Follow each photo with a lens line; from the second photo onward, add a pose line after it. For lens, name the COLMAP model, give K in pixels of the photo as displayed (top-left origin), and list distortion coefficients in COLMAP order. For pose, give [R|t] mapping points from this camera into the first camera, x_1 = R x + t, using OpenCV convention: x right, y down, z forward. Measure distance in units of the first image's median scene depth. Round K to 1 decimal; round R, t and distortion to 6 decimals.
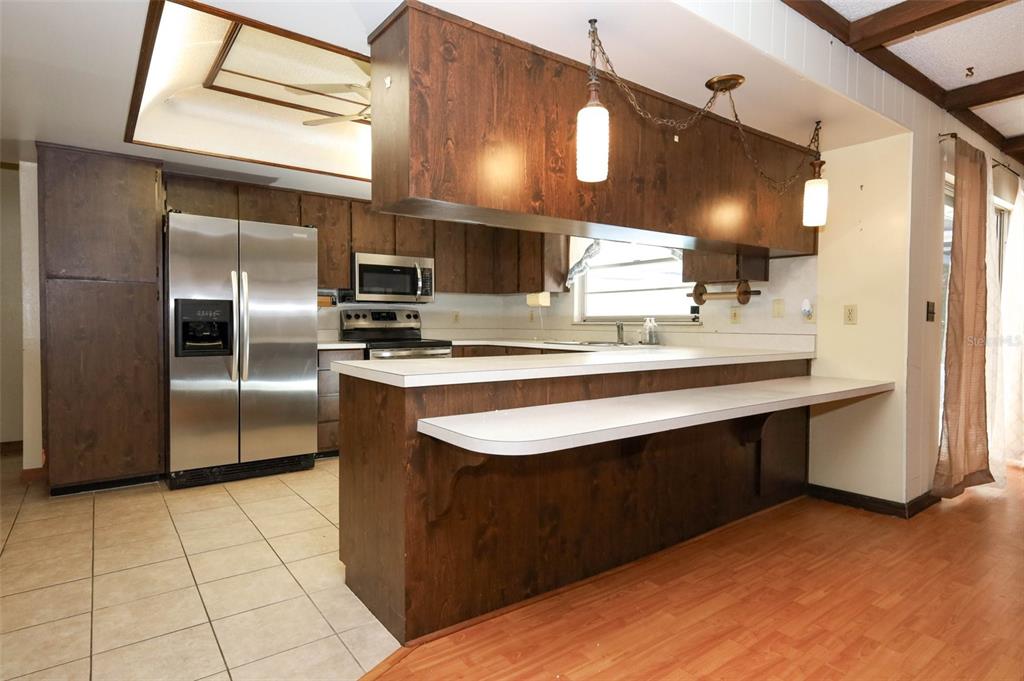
lens RADIAL K [[550.5, 0, 510.5], [0, 550.5, 338.7], [0, 0, 1]] dist [0.005297, -0.000024]
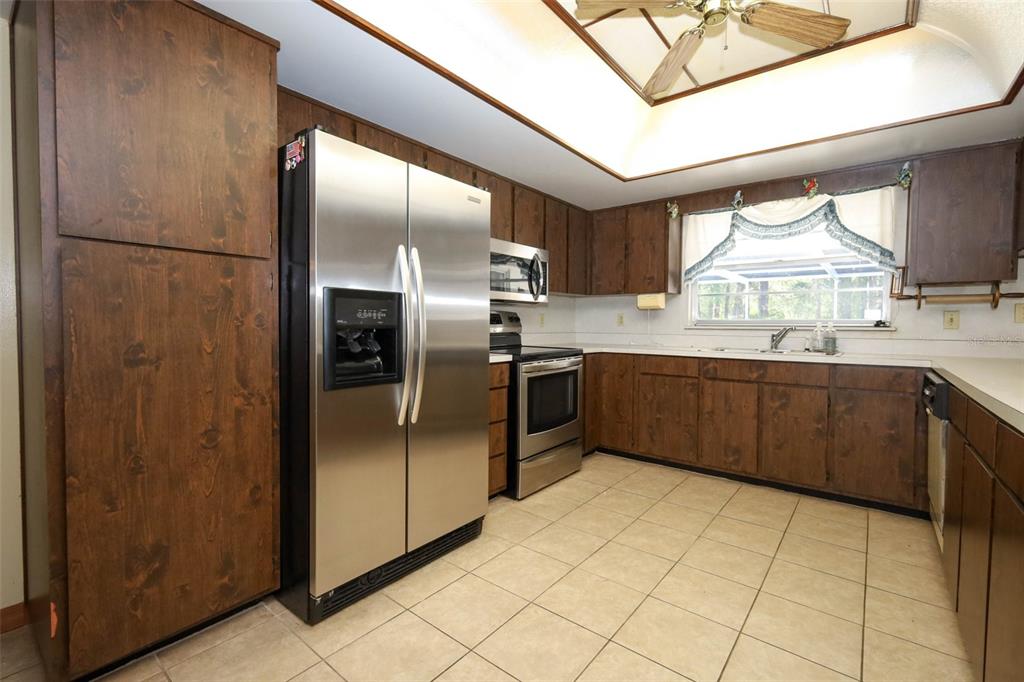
lens RADIAL K [[444.4, 0, 511.8], [0, 444.4, 338.4], [0, 0, 1]] dist [0.000347, 0.000206]
pose [[0.969516, -0.005920, 0.244956, -0.525310], [0.004728, 0.999974, 0.005451, -0.021309], [-0.244982, -0.004127, 0.969519, 0.509114]]
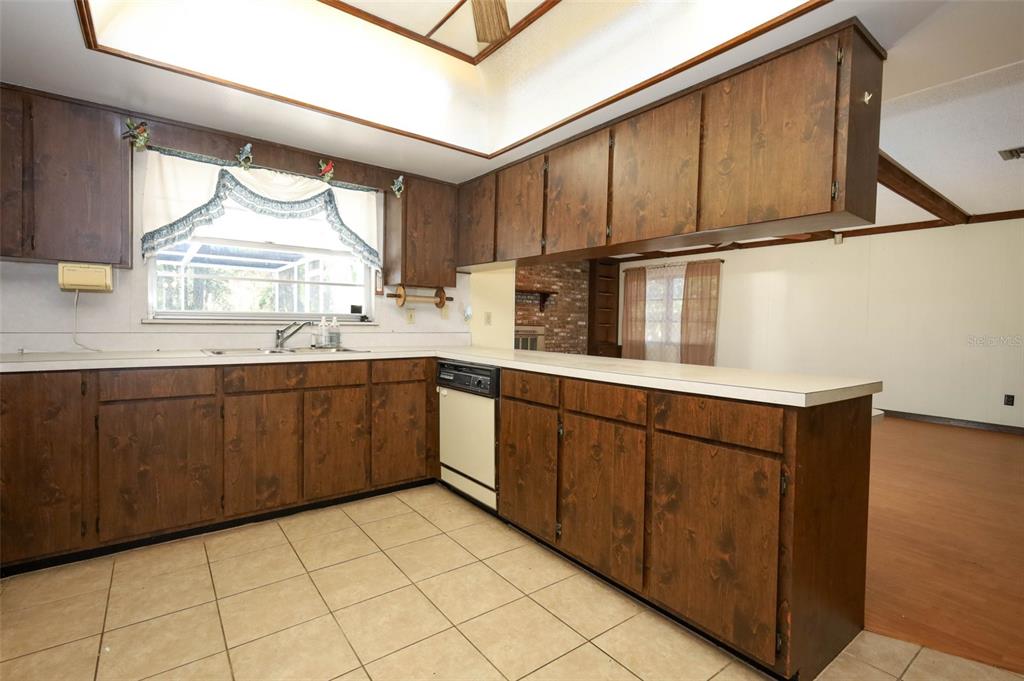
lens RADIAL K [[464.8, 0, 512.3], [0, 464.8, 332.6], [0, 0, 1]] dist [-0.000240, -0.000896]
pose [[0.005645, -0.024314, 0.999688, -0.583961], [0.014833, 0.999596, 0.024228, -0.031886], [-0.999874, 0.014692, 0.006004, 0.867667]]
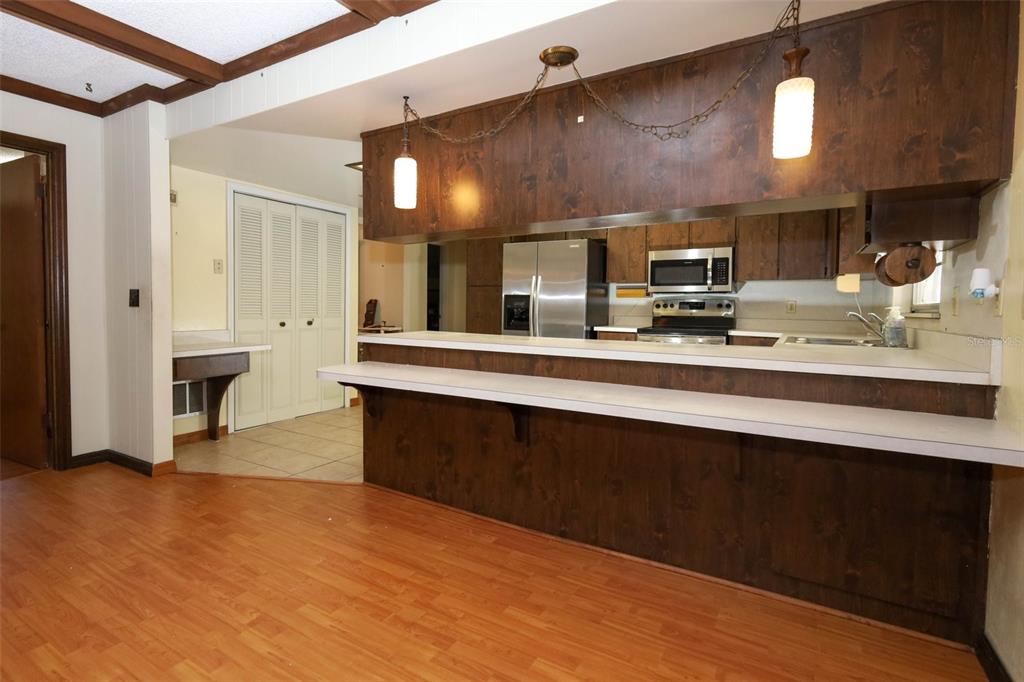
lens RADIAL K [[500.9, 0, 493.8], [0, 500.9, 324.1], [0, 0, 1]] dist [0.001645, 0.000396]
pose [[0.378460, 0.033211, -0.925022, 0.773463], [-0.040341, 0.998998, 0.019362, -0.011184], [0.924738, 0.029989, 0.379420, 0.387809]]
